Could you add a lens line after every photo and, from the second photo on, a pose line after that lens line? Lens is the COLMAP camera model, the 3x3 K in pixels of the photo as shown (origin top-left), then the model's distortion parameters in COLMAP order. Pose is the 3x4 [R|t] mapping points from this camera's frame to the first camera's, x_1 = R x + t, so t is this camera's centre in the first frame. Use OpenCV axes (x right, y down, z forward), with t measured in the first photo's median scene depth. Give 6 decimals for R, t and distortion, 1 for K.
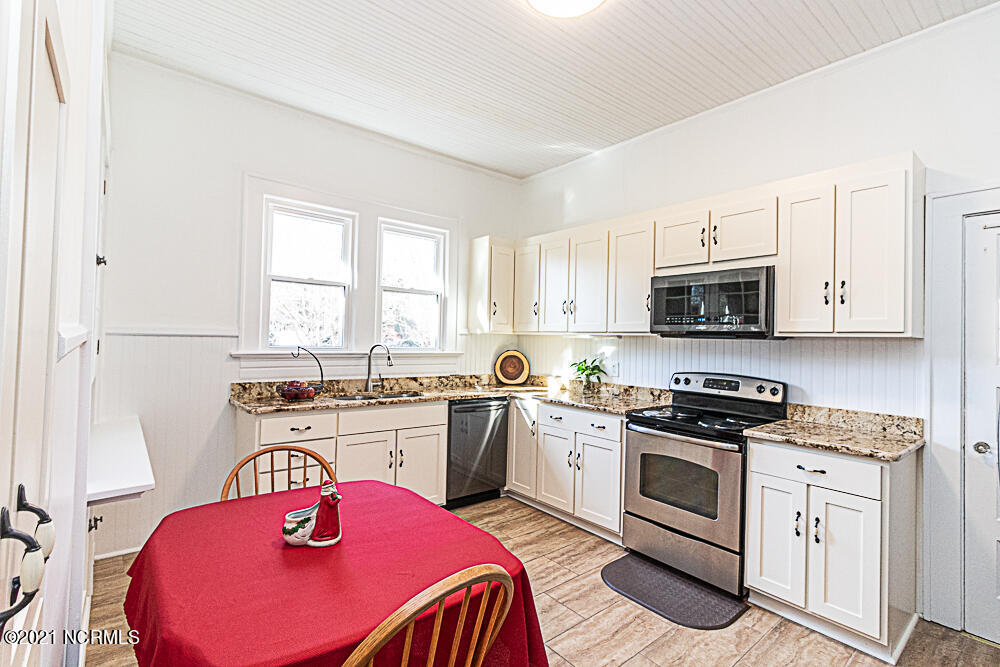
lens RADIAL K [[464.8, 0, 497.9], [0, 464.8, 332.6], [0, 0, 1]] dist [-0.000526, 0.000184]
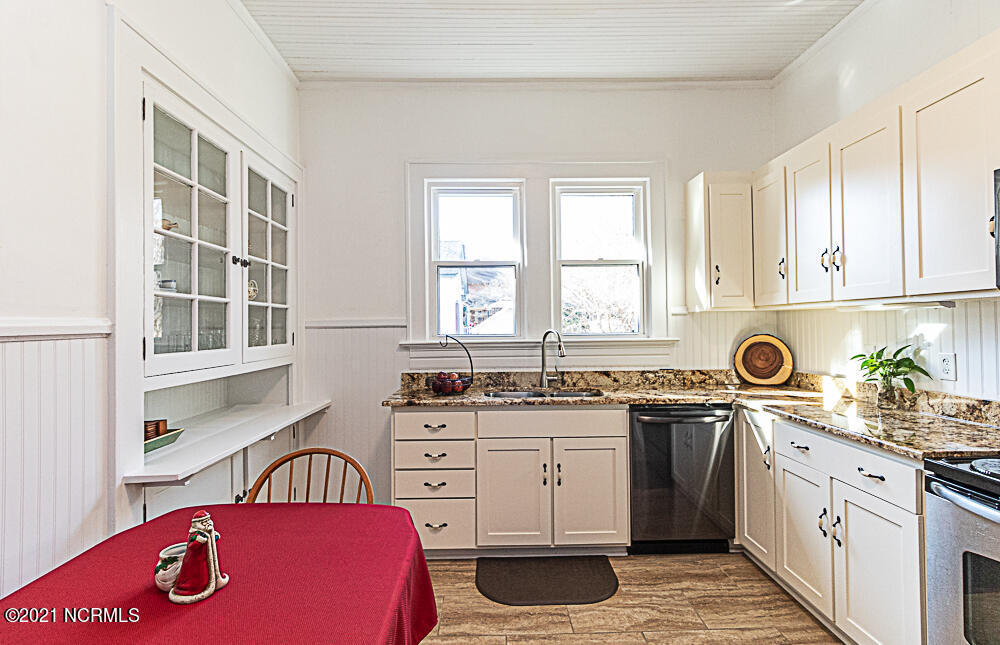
lens RADIAL K [[477.1, 0, 499.6], [0, 477.1, 320.2], [0, 0, 1]] dist [-0.000748, 0.000882]
pose [[0.787436, -0.039289, -0.615143, 0.193430], [0.038675, 0.999149, -0.014309, 0.015047], [0.615182, -0.012524, 0.788285, 0.269781]]
